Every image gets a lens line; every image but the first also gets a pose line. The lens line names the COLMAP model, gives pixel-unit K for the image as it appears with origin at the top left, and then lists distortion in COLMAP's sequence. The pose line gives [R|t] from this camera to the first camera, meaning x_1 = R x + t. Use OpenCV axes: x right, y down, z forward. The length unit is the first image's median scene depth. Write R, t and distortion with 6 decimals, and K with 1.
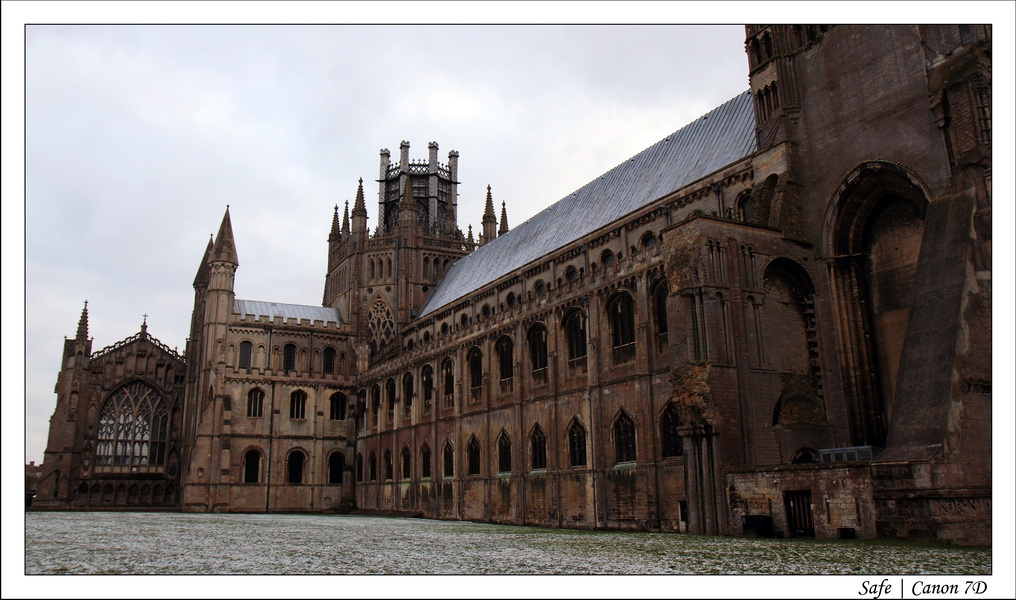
lens RADIAL K [[867.7, 0, 468.2], [0, 867.7, 260.6], [0, 0, 1]] dist [-0.014256, 0.035056]
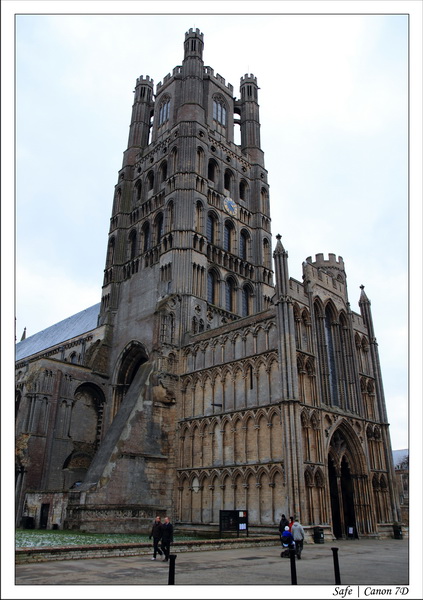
lens RADIAL K [[505.0, 0, 211.3], [0, 505.0, 301.9], [0, 0, 1]] dist [0.000172, 0.023610]
pose [[0.953822, 0.147173, 0.261848, 0.320969], [-0.115212, 0.984320, -0.133564, -0.067287], [-0.277399, 0.097228, 0.955822, -0.220606]]
